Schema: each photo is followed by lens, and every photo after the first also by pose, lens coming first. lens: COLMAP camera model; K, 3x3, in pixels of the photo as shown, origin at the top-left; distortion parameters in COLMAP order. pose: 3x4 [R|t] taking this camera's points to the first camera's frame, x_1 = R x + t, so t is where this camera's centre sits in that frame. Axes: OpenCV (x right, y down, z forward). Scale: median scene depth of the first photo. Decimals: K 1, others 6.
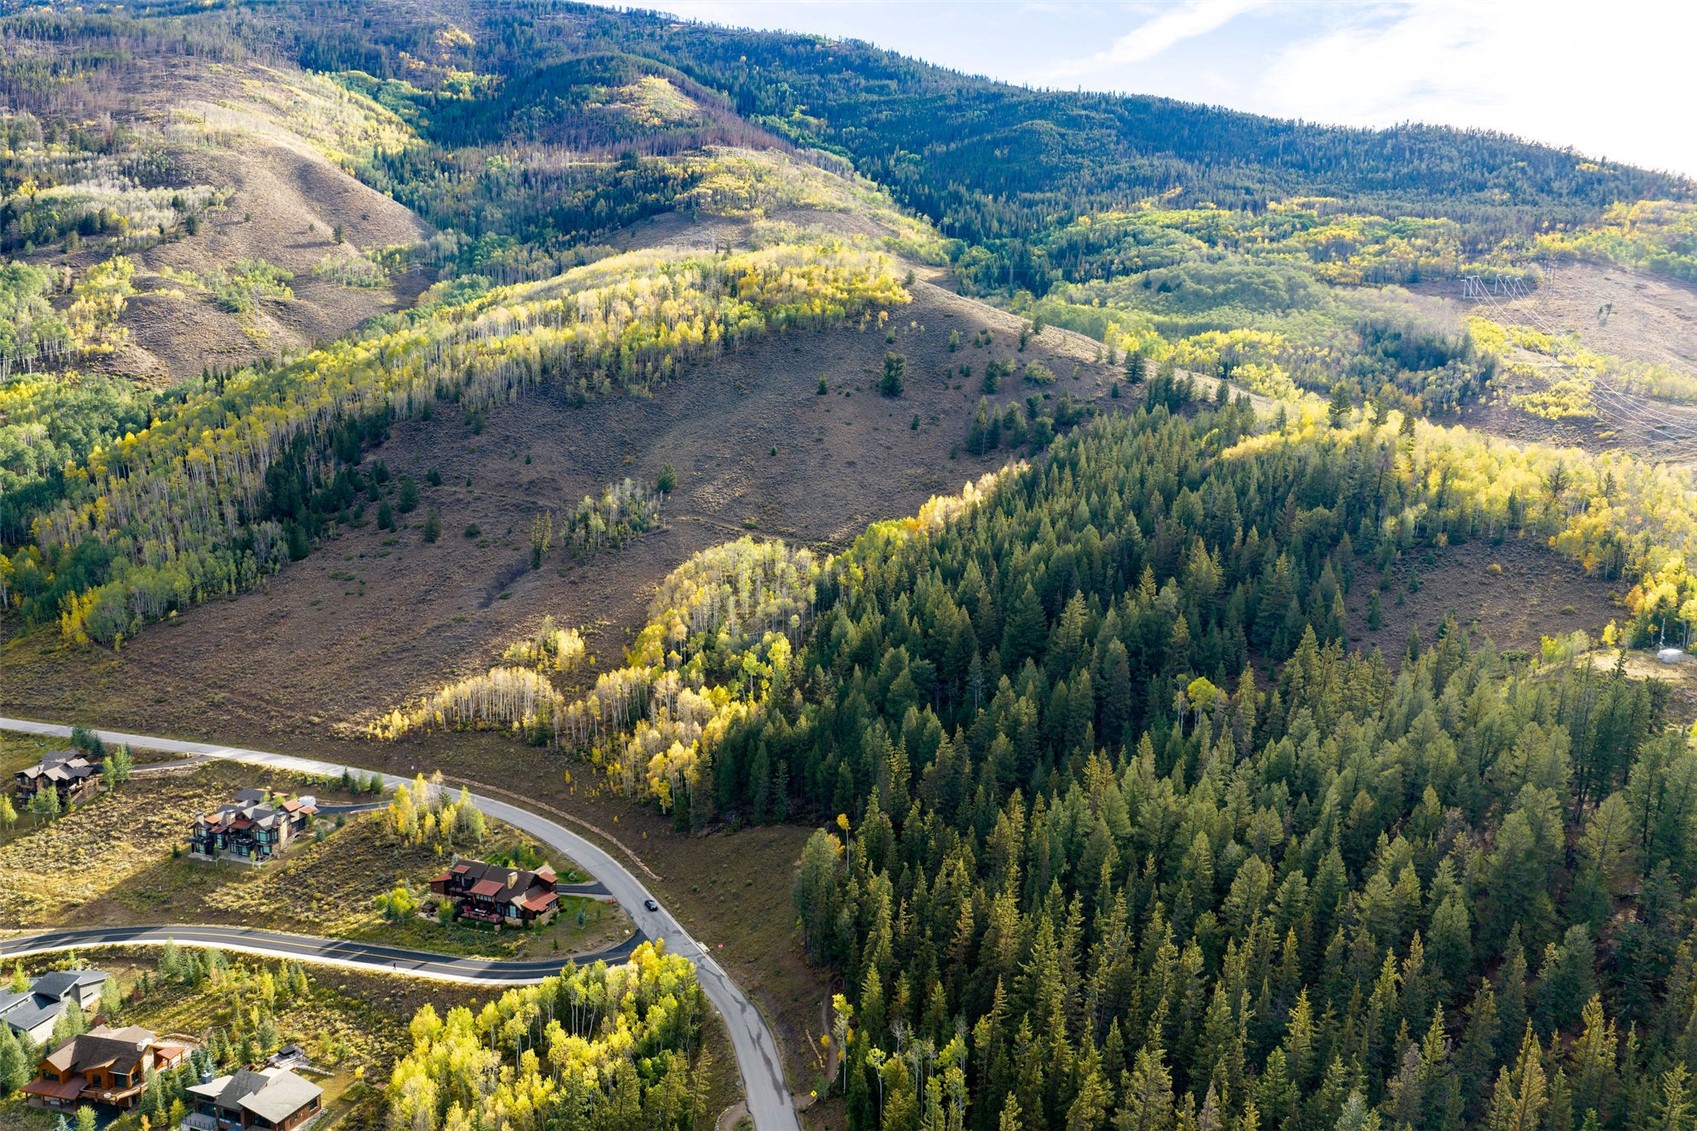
lens RADIAL K [[1422.9, 0, 848.5], [0, 1422.9, 565.5], [0, 0, 1]] dist [0.009668, -0.008702]
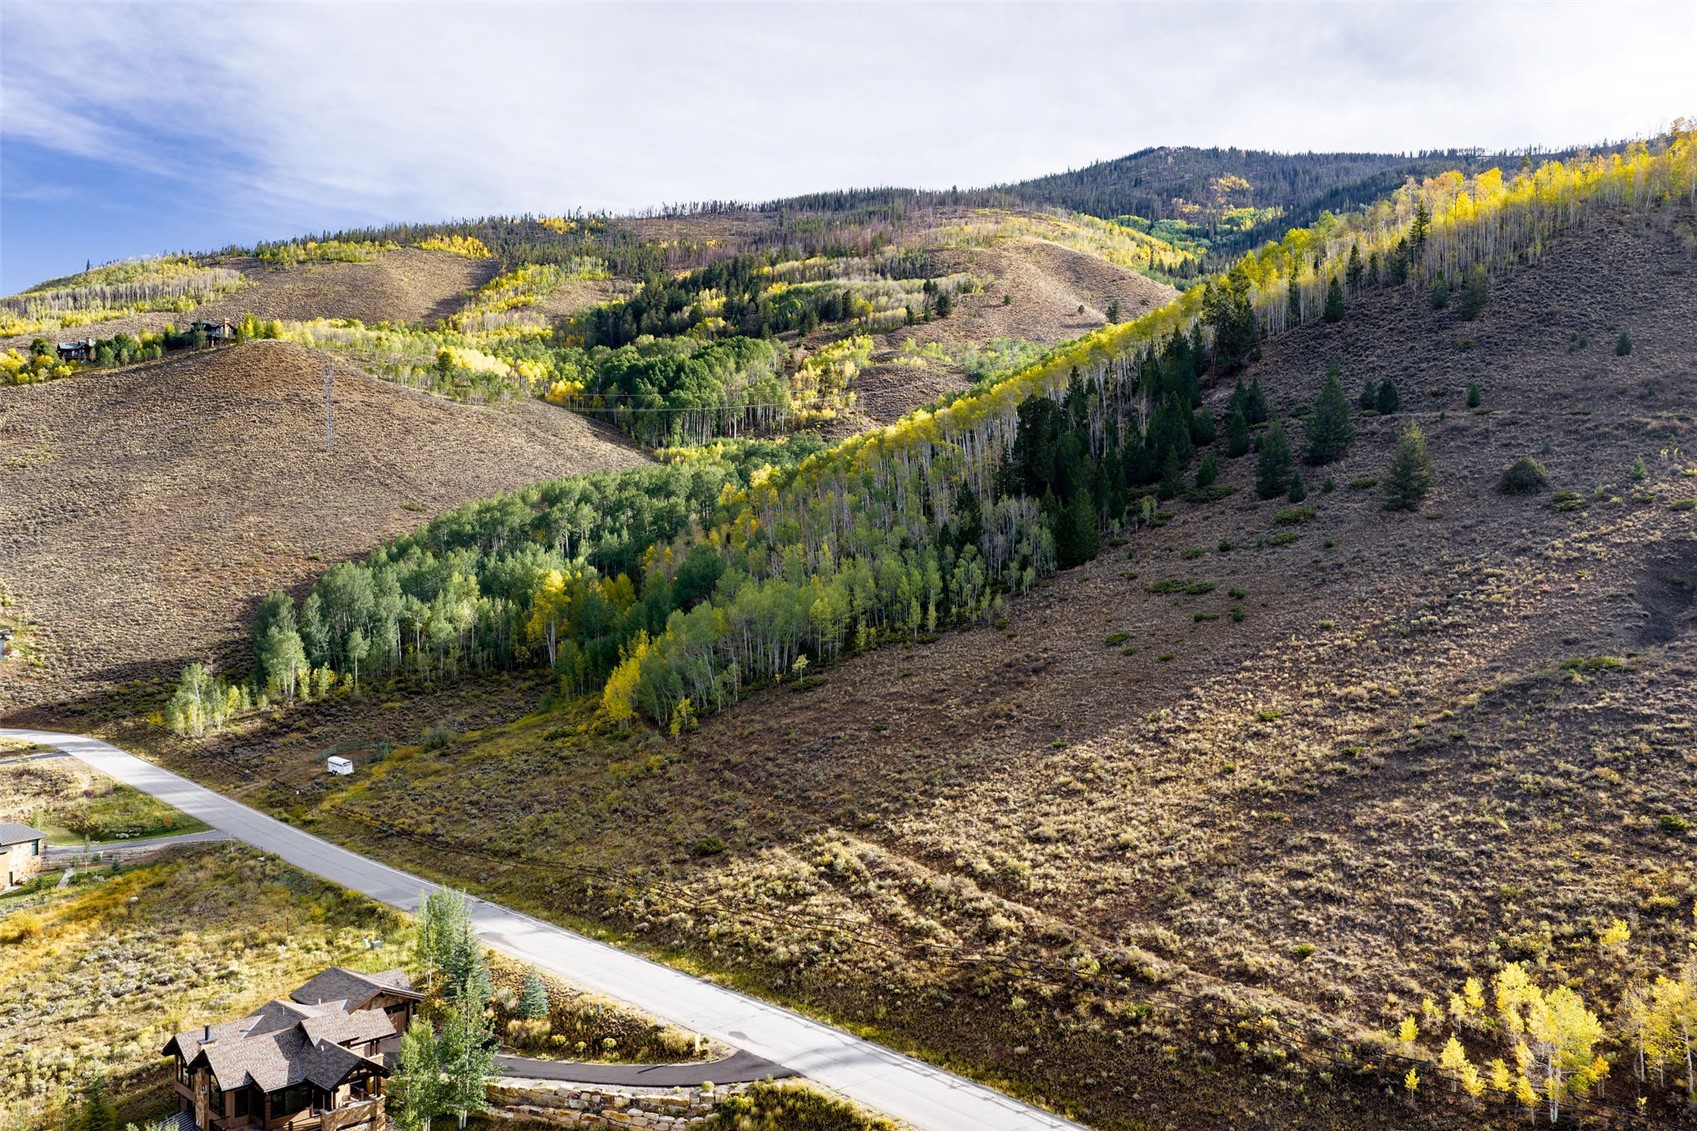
lens RADIAL K [[1403.5, 0, 852.4], [0, 1403.5, 574.3], [0, 0, 1]] dist [0.038730, -0.071817]
pose [[0.876514, -0.014233, -0.481166, -0.122510], [-0.061919, 0.987926, -0.142016, 0.032285], [0.477378, 0.154272, 0.865049, 0.306003]]
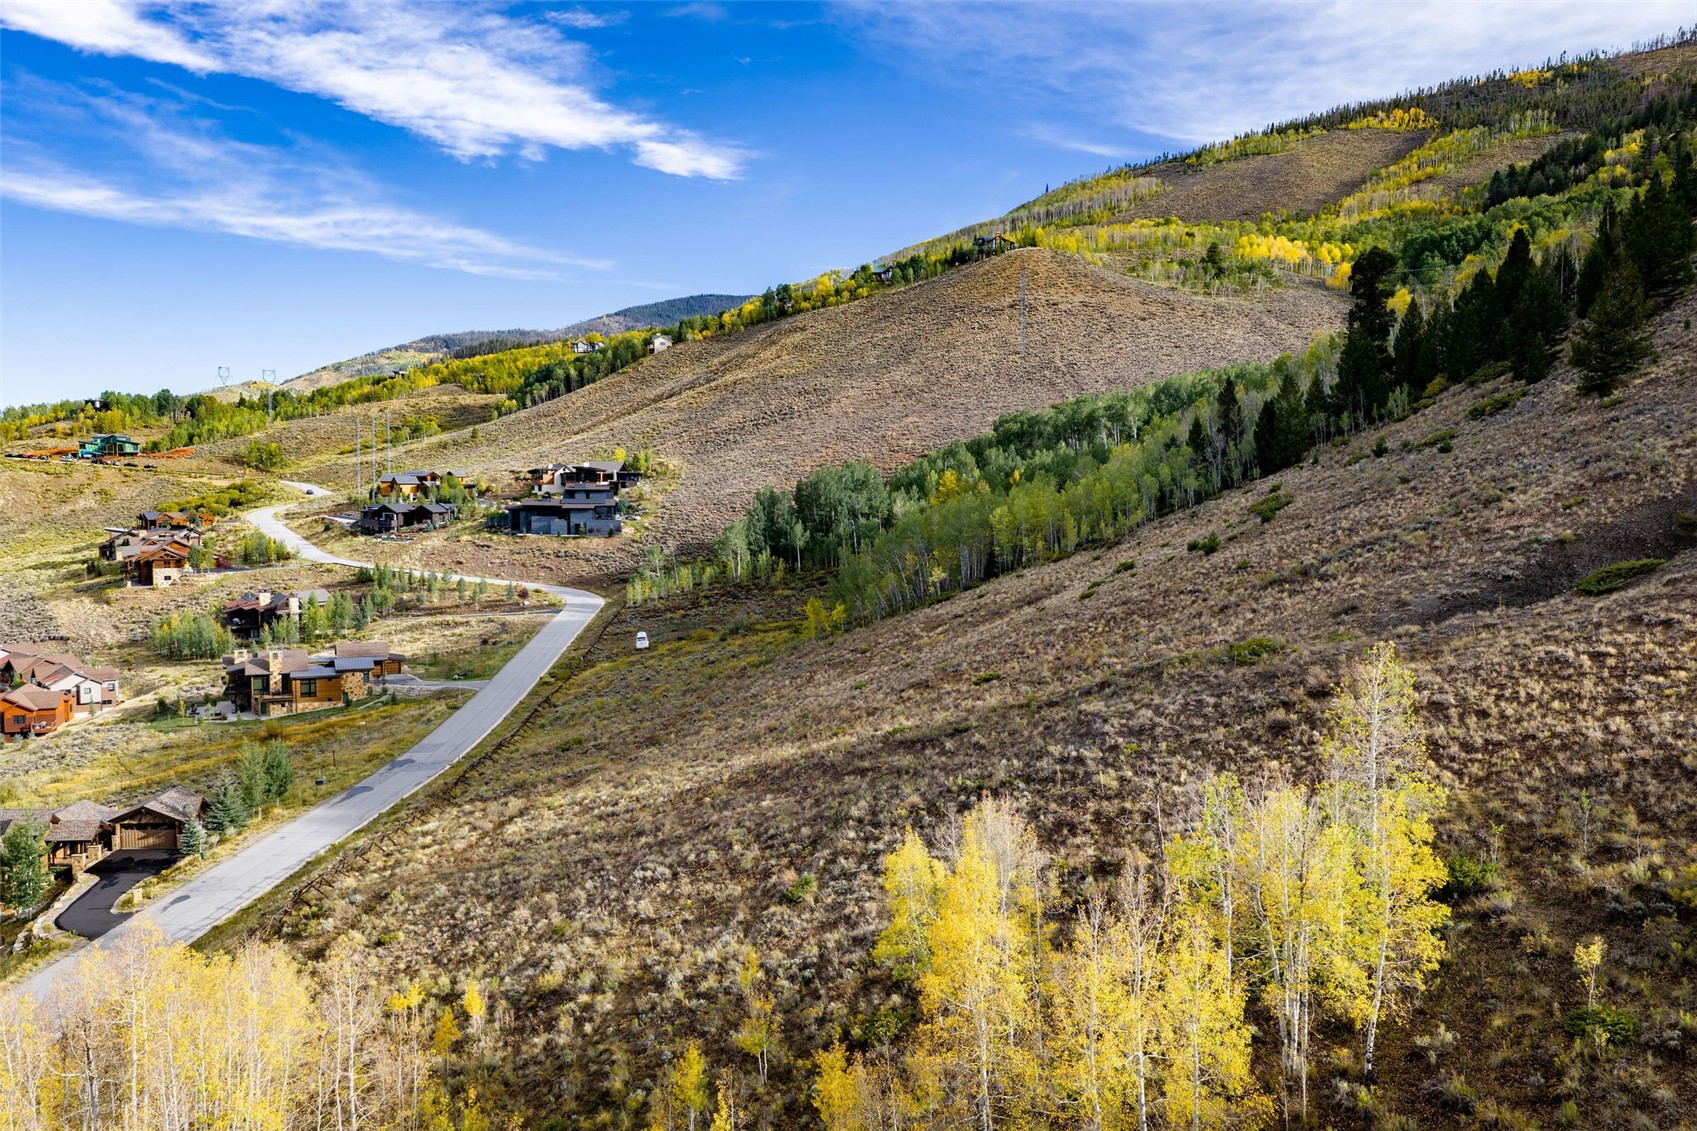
lens RADIAL K [[1402.4, 0, 851.6], [0, 1402.4, 575.5], [0, 0, 1]] dist [0.030717, -0.050947]
pose [[0.334405, 0.066784, -0.940060, -0.055280], [-0.155331, 0.987750, 0.014916, 0.015193], [0.929541, 0.141033, 0.340682, 0.408036]]
